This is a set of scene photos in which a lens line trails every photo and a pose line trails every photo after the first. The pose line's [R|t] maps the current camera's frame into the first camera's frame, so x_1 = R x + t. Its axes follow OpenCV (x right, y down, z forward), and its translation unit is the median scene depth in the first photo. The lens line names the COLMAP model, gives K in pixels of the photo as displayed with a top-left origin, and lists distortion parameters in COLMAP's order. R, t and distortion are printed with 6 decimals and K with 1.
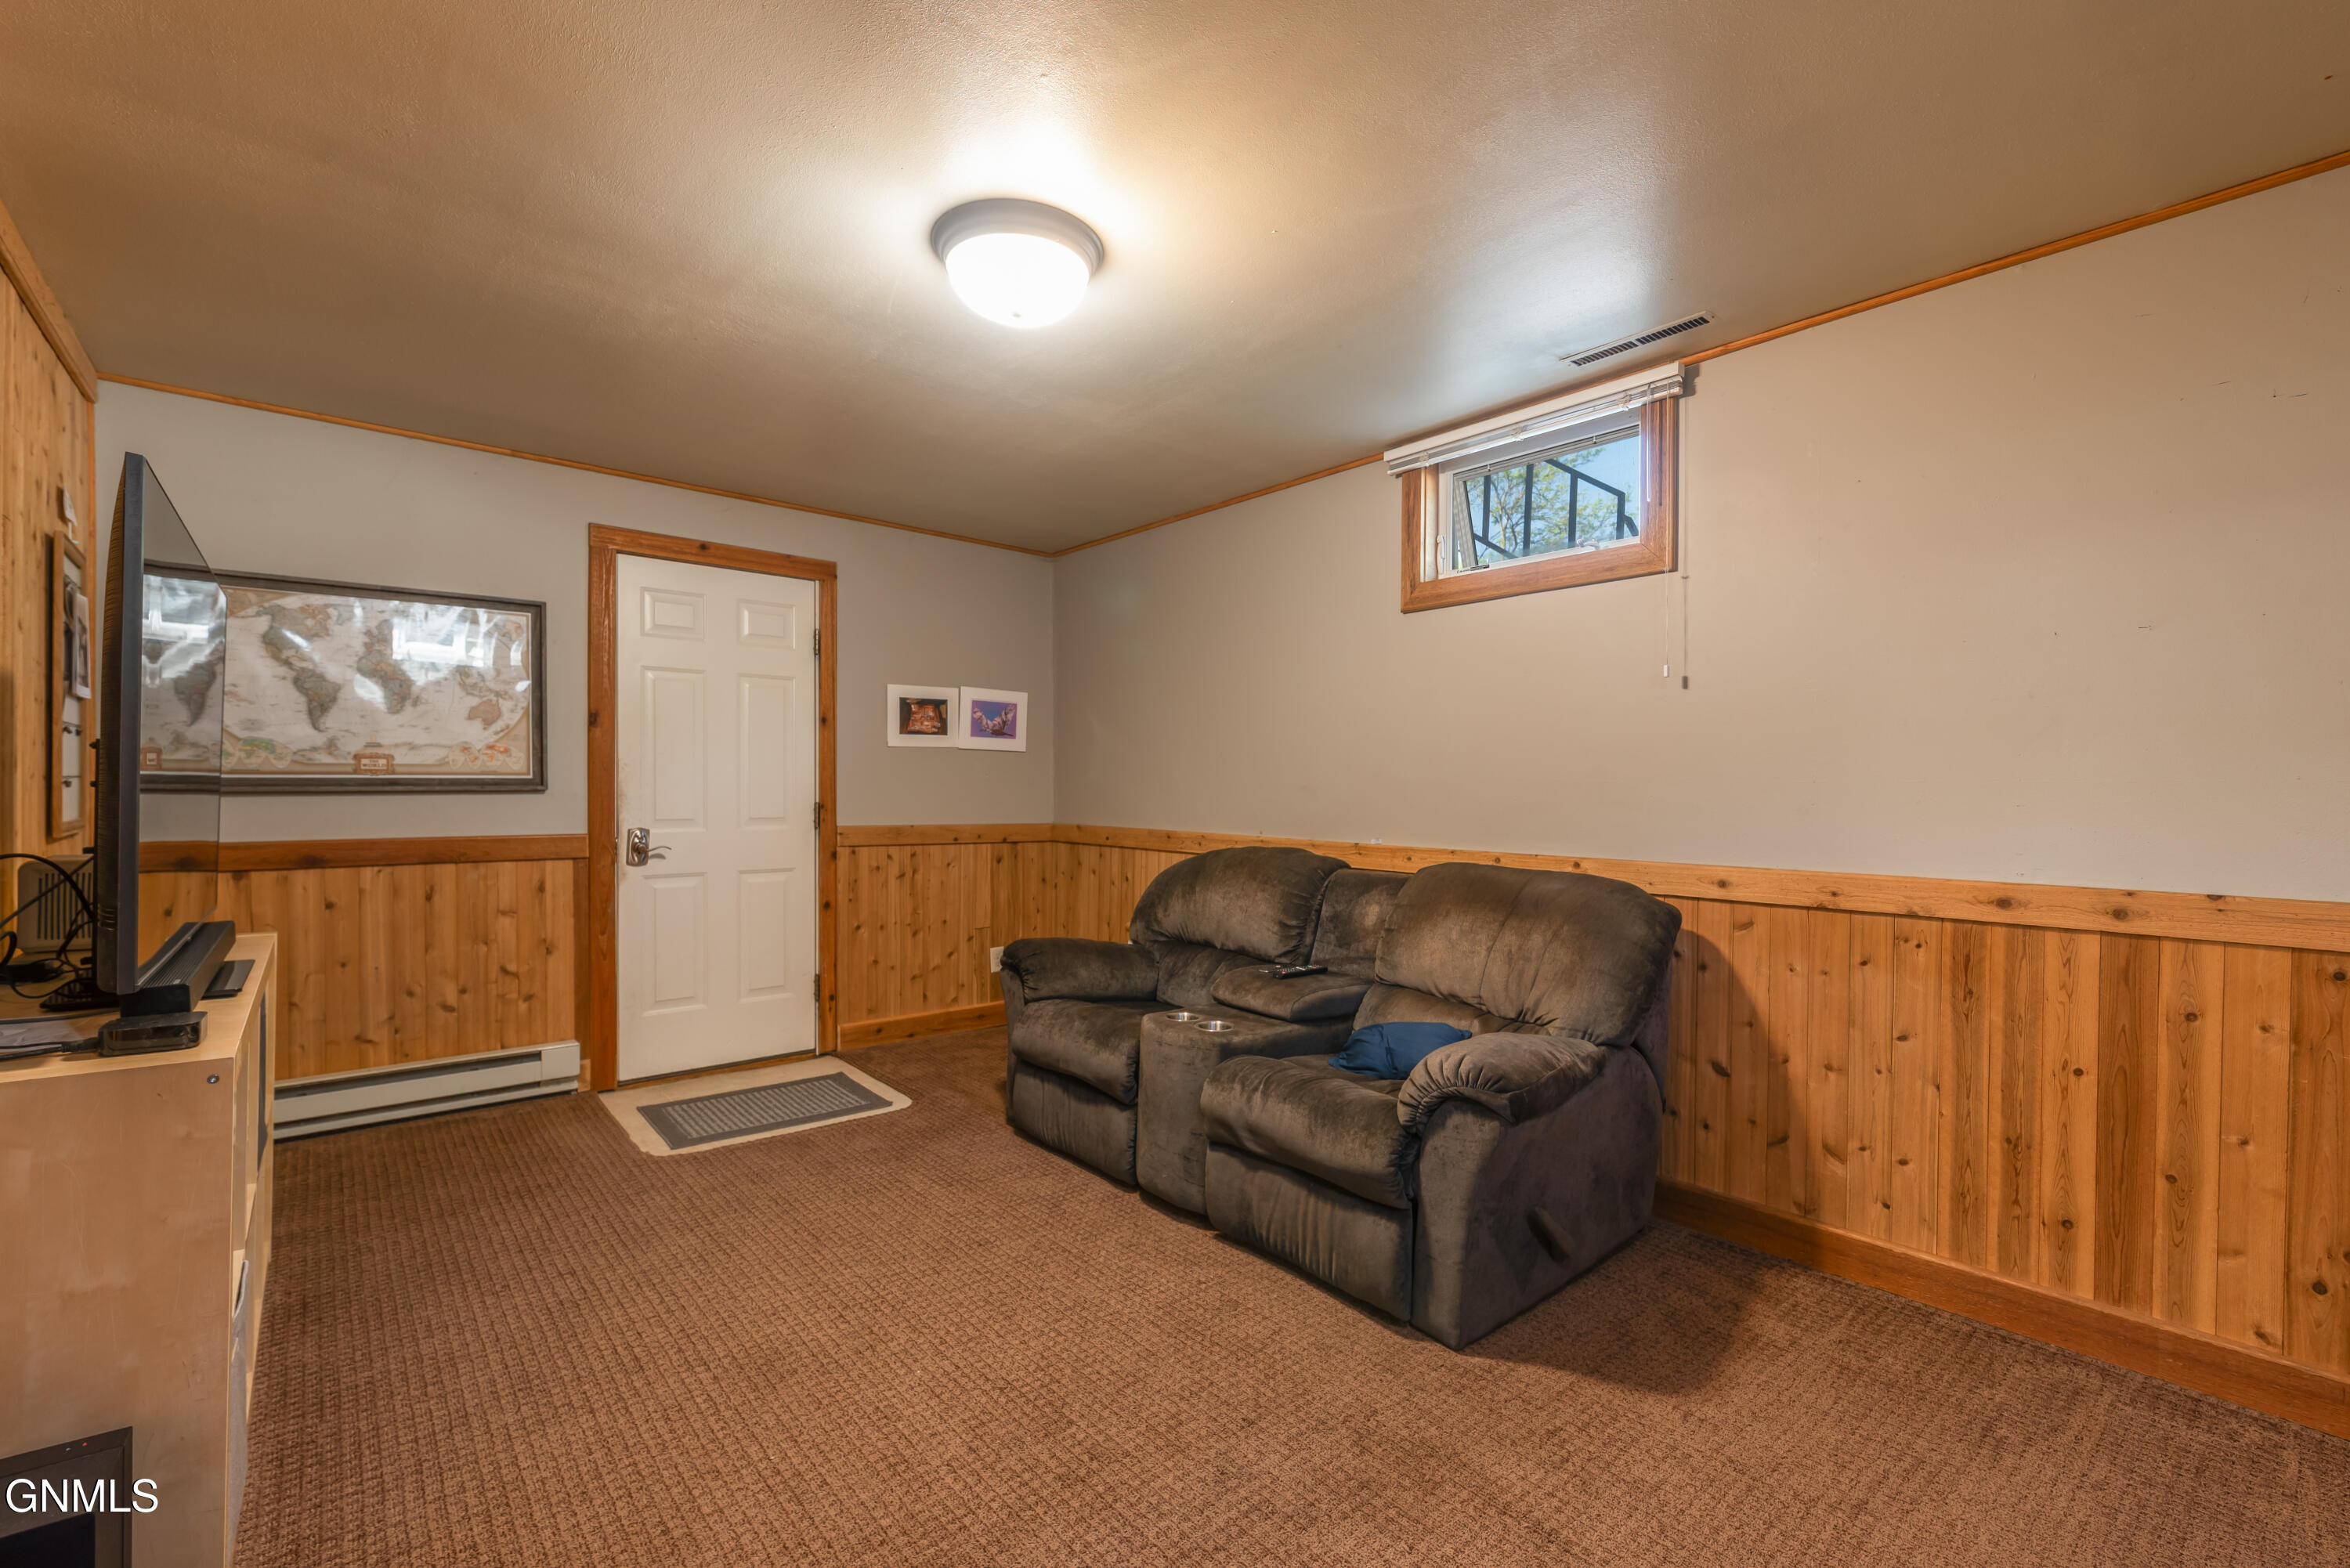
lens RADIAL K [[1006.1, 0, 1183.8], [0, 1006.1, 793.3], [0, 0, 1]] dist [0.001182, -0.000426]
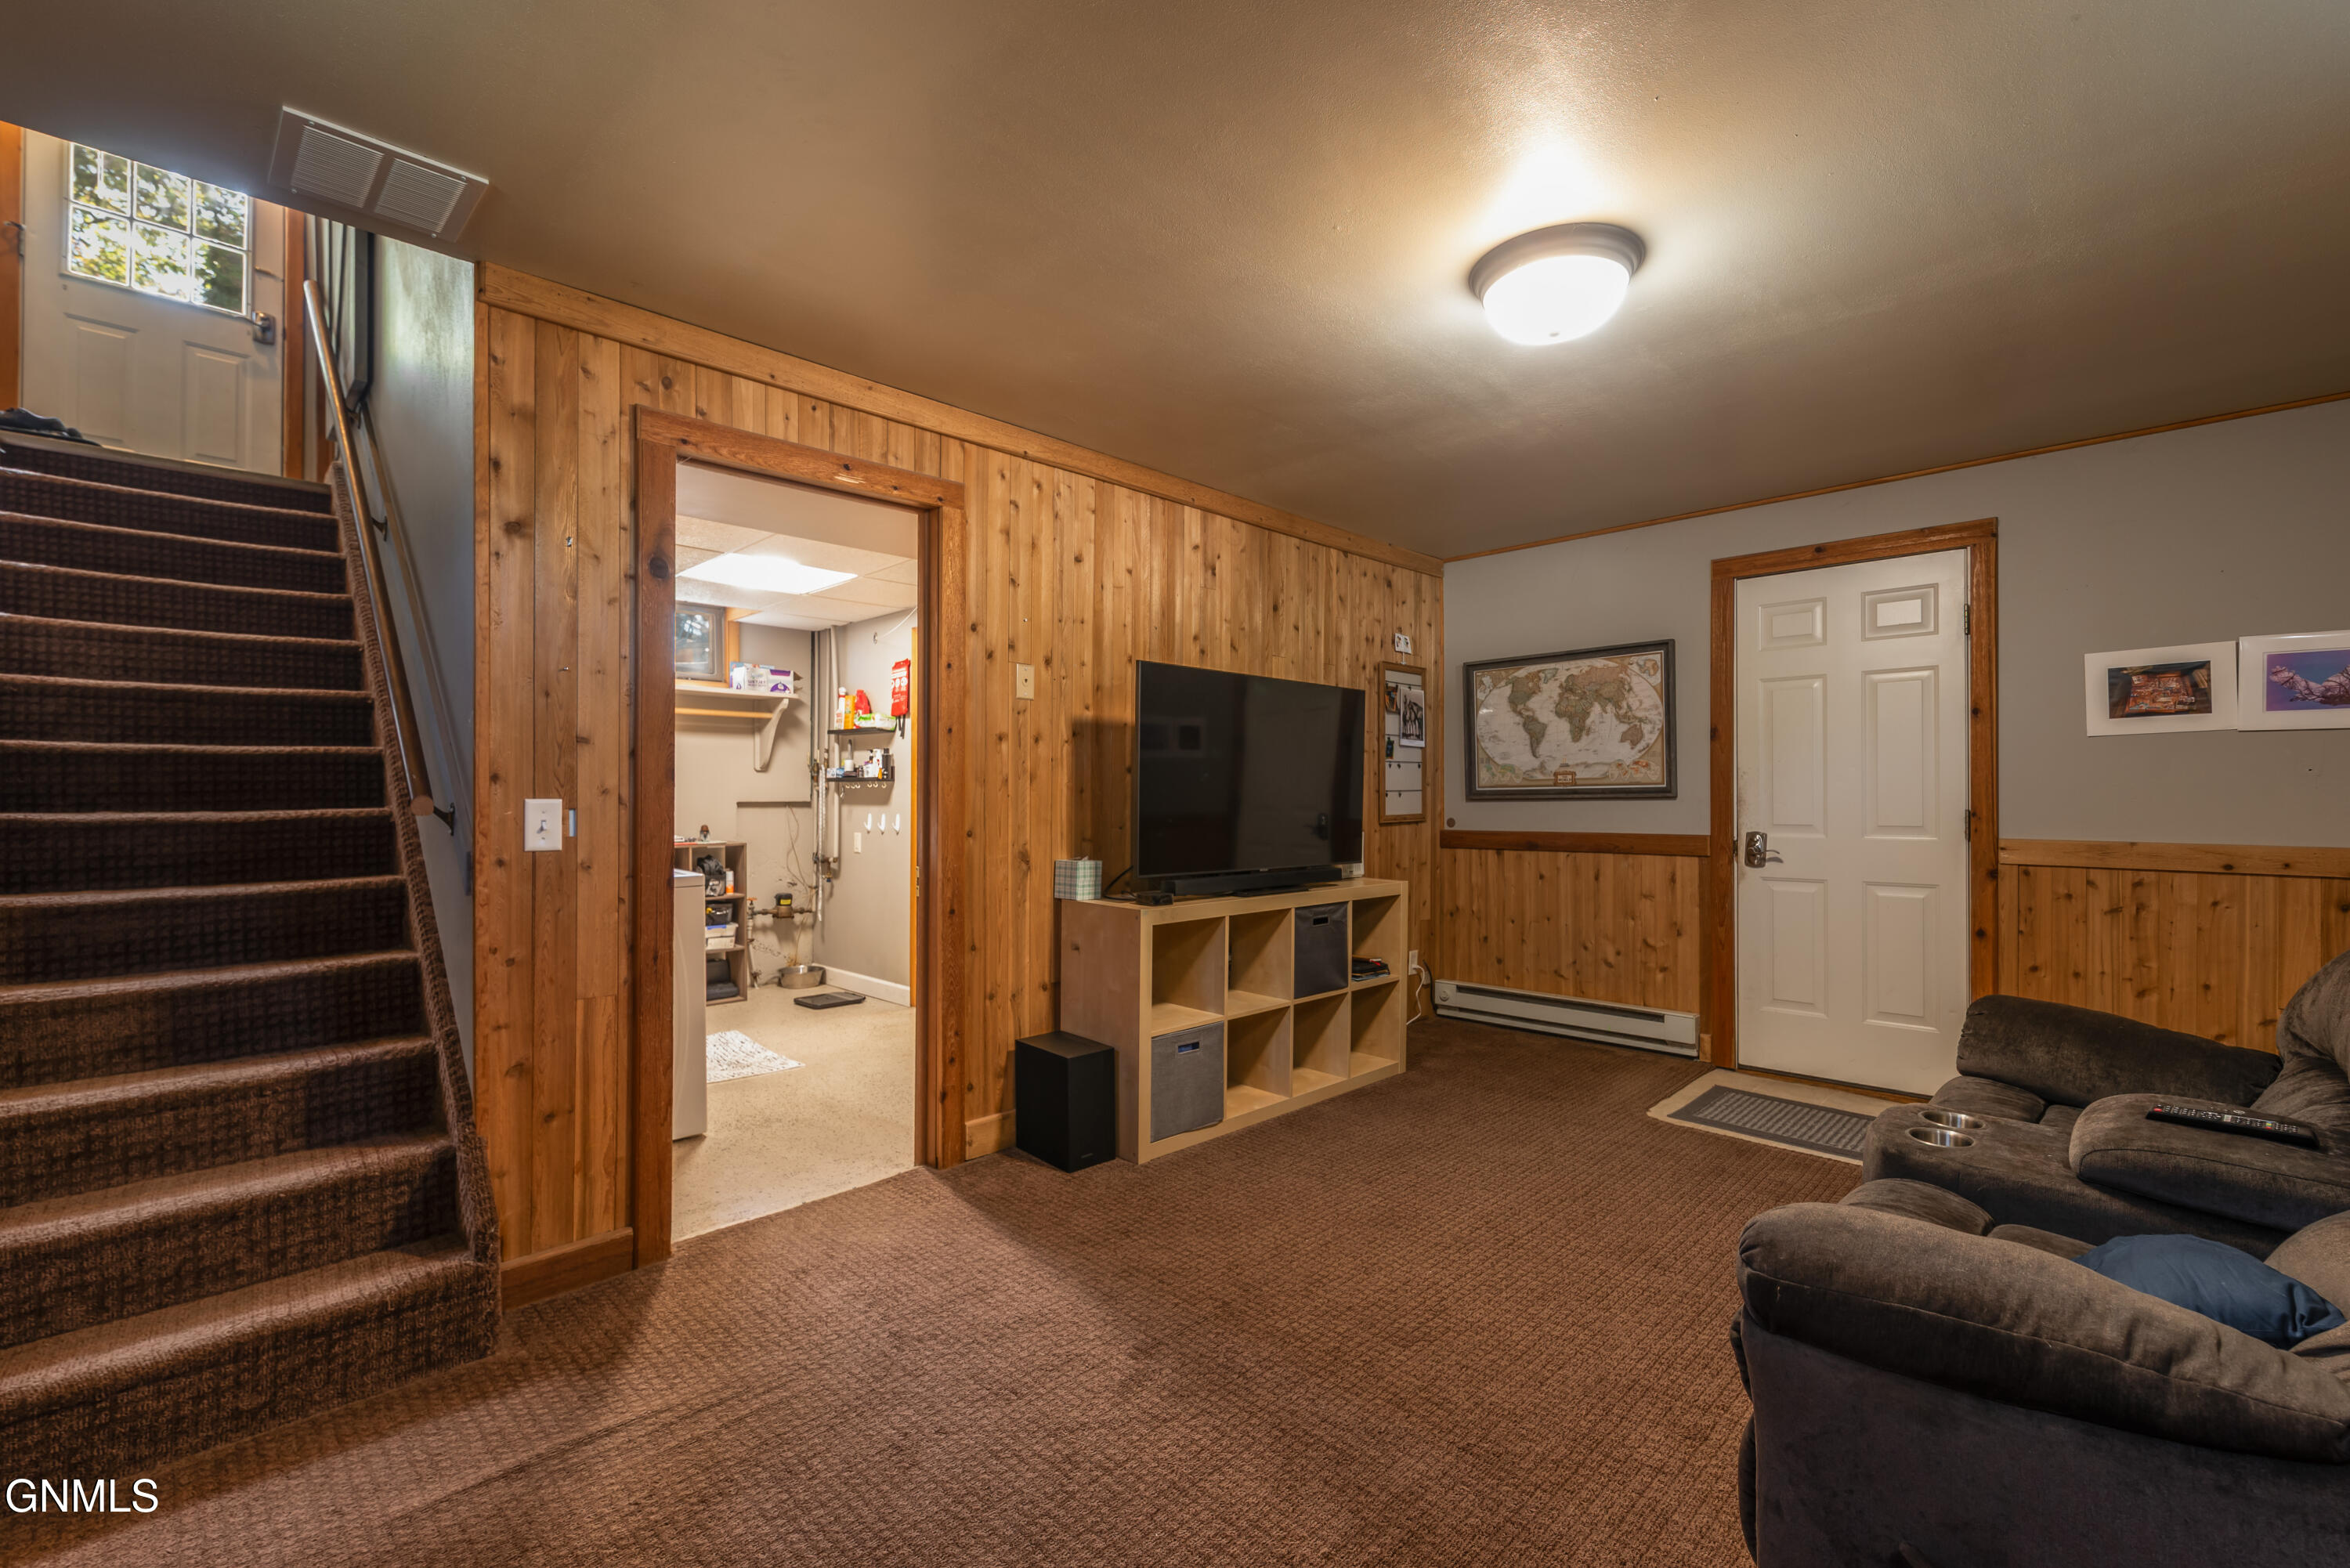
lens RADIAL K [[1006.1, 0, 1176.3], [0, 1006.1, 792.4], [0, 0, 1]] dist [0.001182, -0.000426]
pose [[0.071467, -0.009931, -0.997394, 0.507144], [-0.000502, 0.999950, -0.009992, 0.003760], [0.997443, 0.001214, 0.071458, 0.329109]]
